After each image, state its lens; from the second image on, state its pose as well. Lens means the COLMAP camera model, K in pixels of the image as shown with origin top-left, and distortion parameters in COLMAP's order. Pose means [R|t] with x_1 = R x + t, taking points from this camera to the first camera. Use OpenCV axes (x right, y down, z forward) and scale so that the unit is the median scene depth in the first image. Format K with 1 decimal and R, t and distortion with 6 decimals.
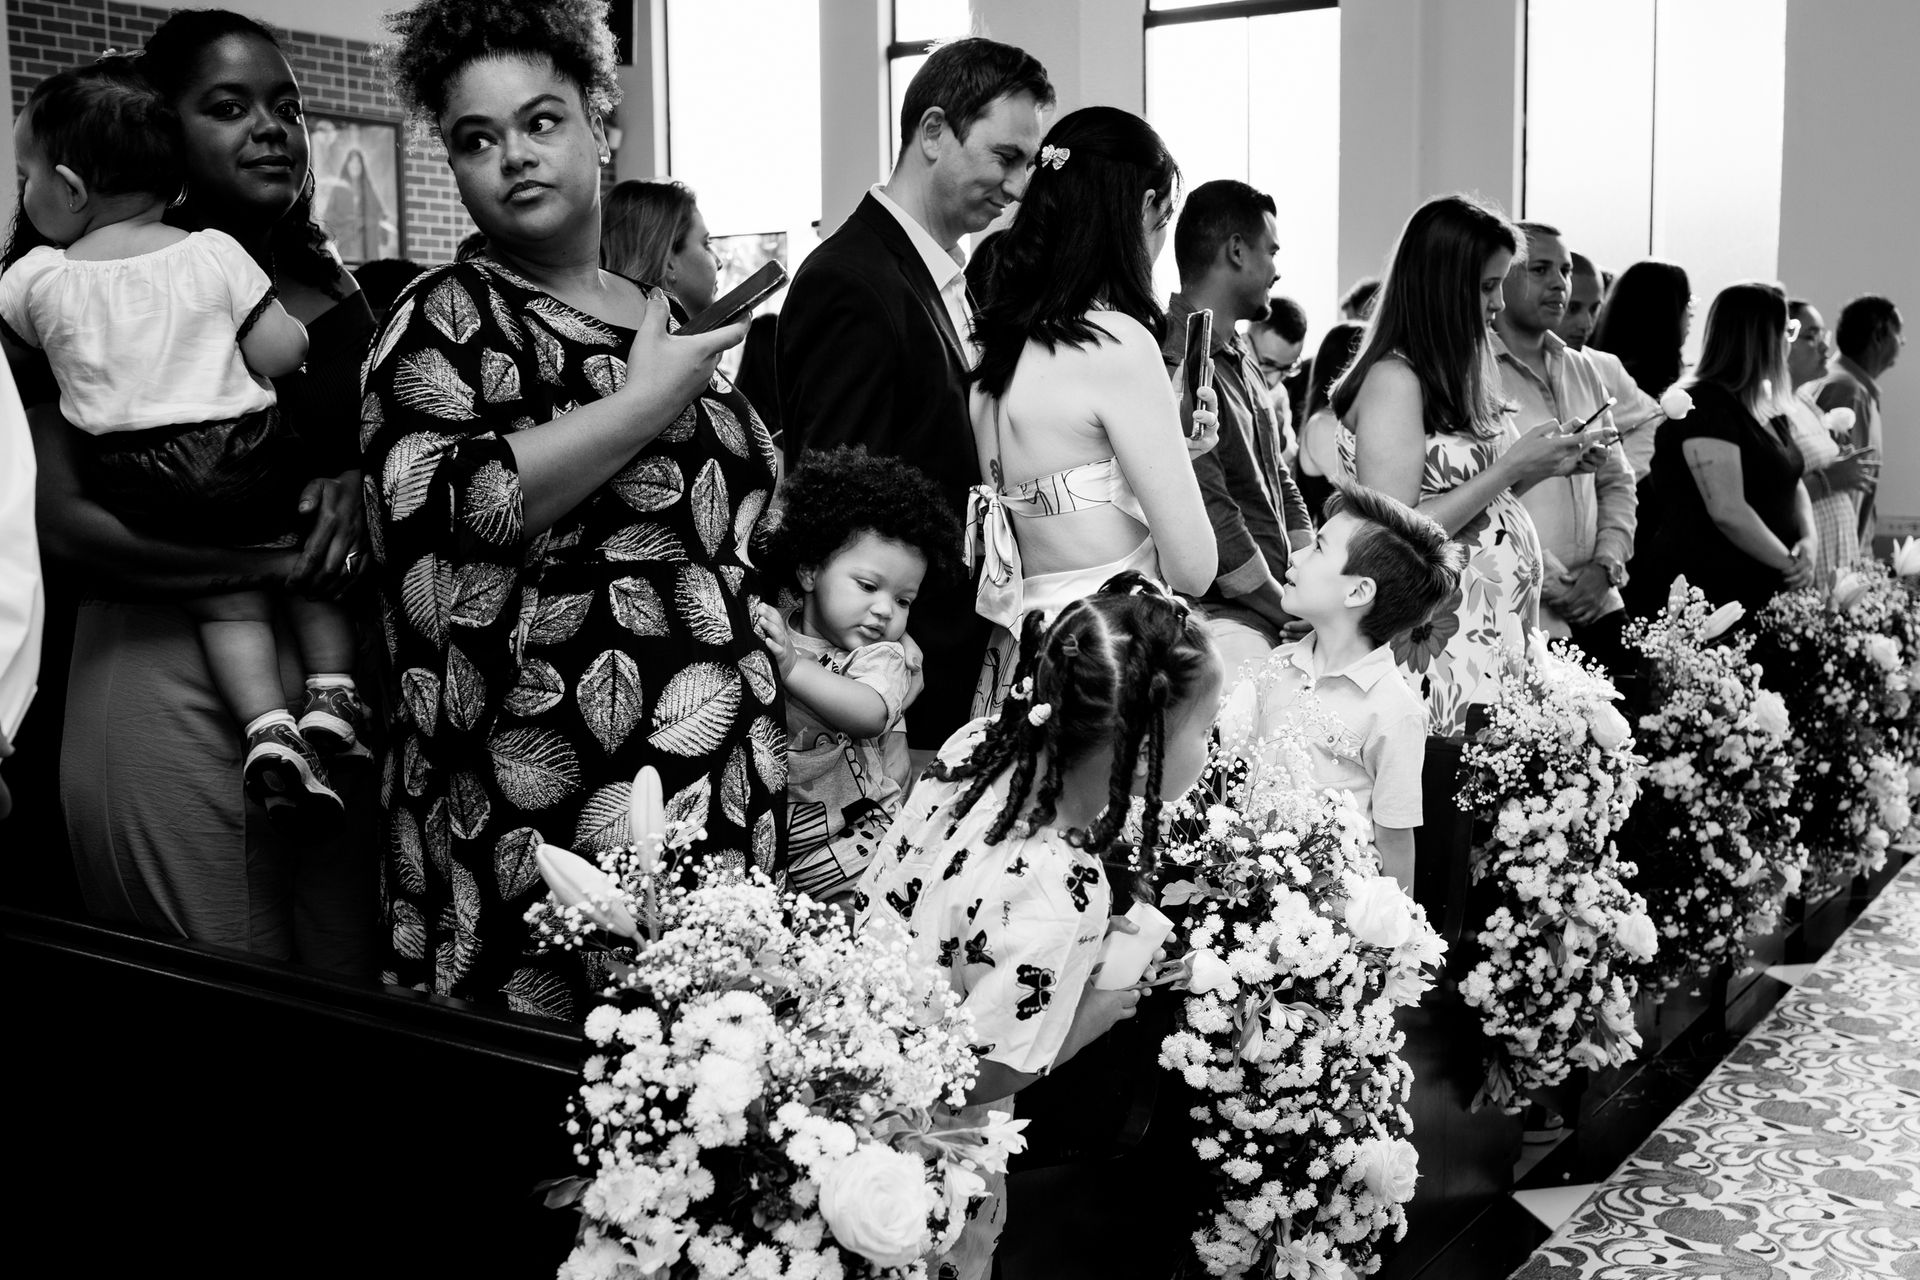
lens RADIAL K [[2095.1, 0, 1025.7], [0, 2095.1, 689.8], [0, 0, 1]] dist [-0.059307, -0.003018]
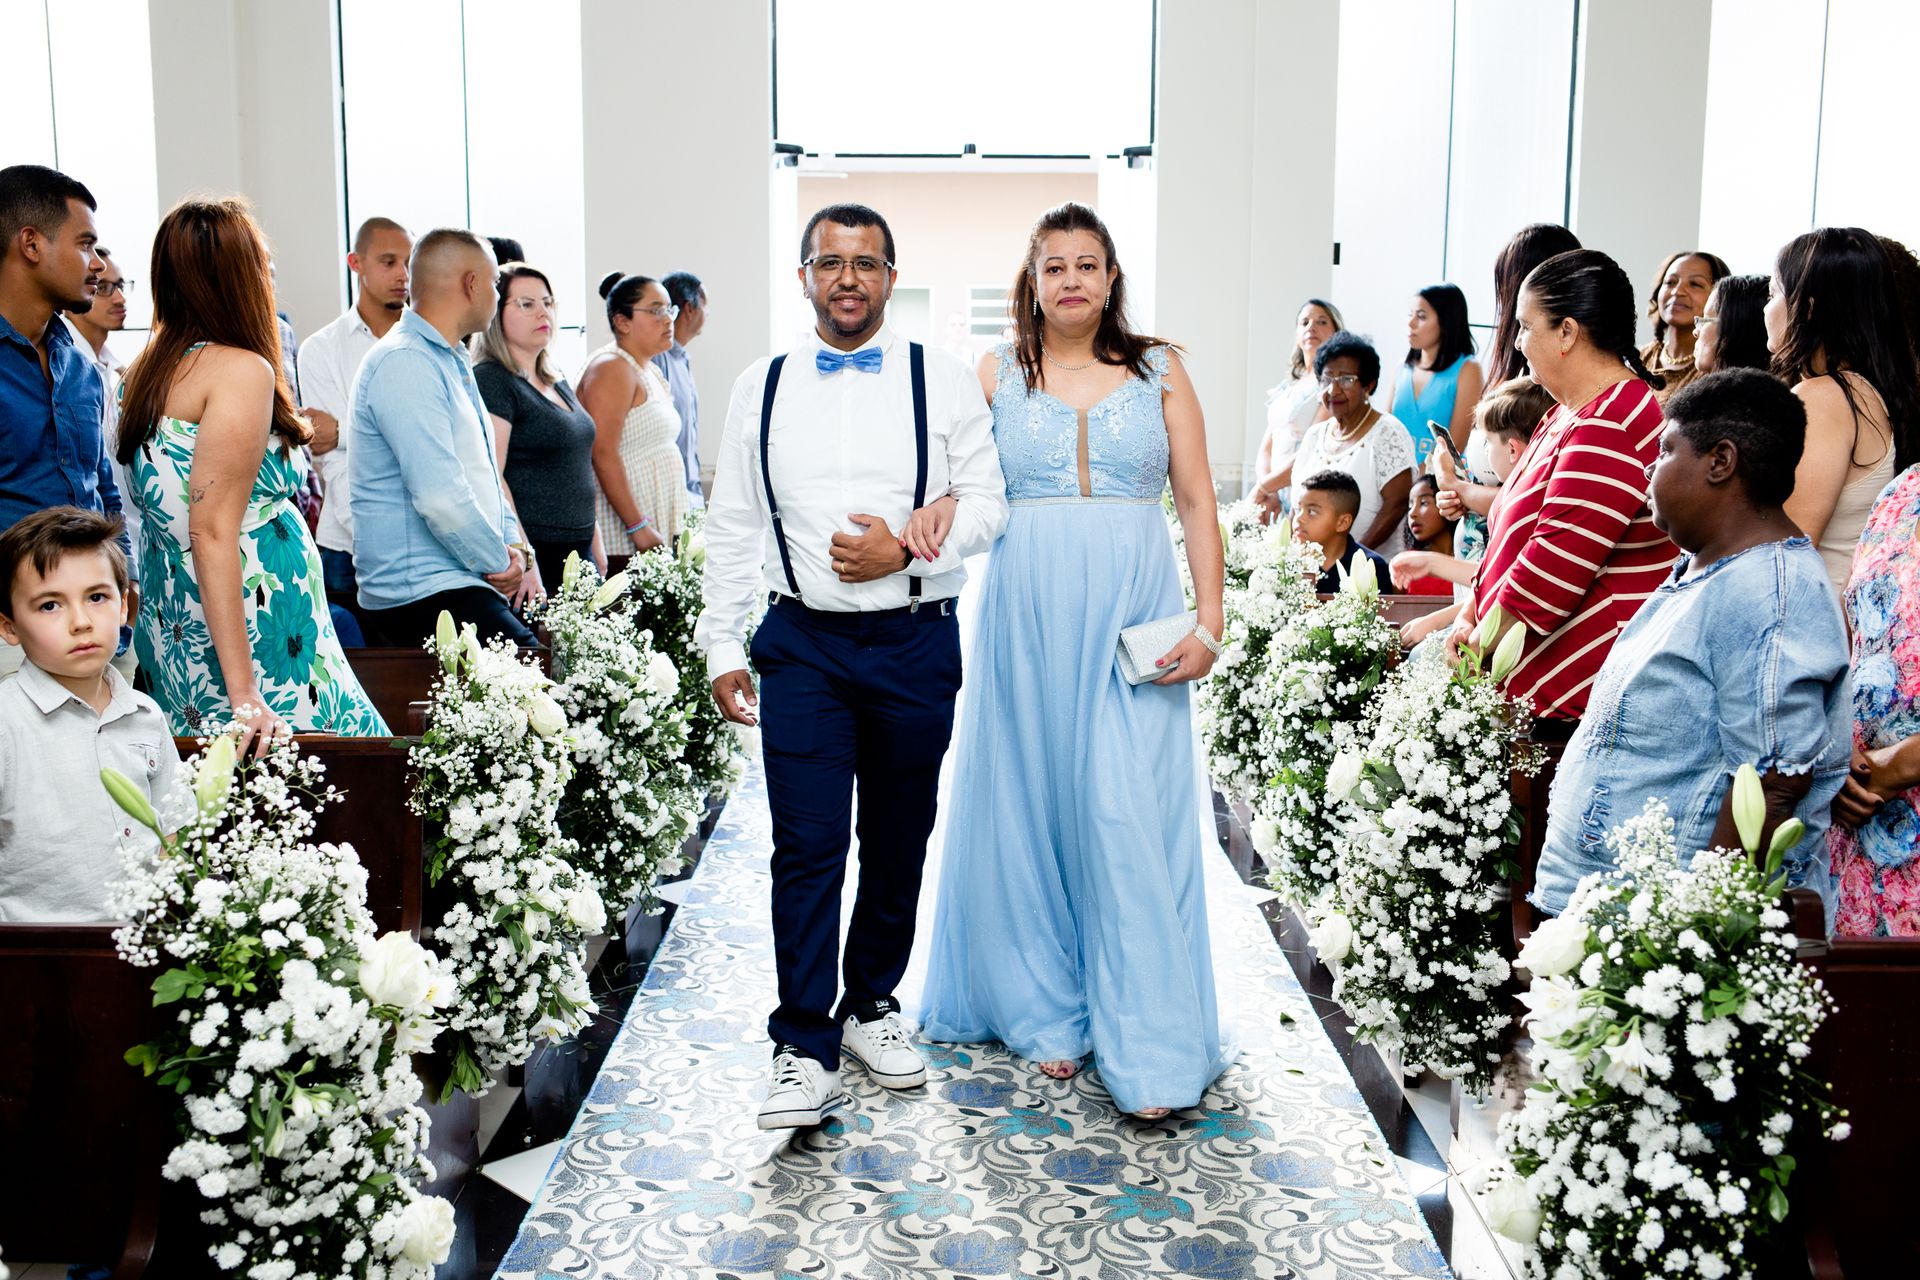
lens RADIAL K [[1864.1, 0, 962.2], [0, 1864.1, 644.5], [0, 0, 1]] dist [-0.076567, 0.076381]
pose [[0.840330, -0.075060, 0.536853, -0.039686], [0.060690, 0.997168, 0.044421, -0.046099], [-0.538667, -0.004747, 0.842505, 0.113062]]
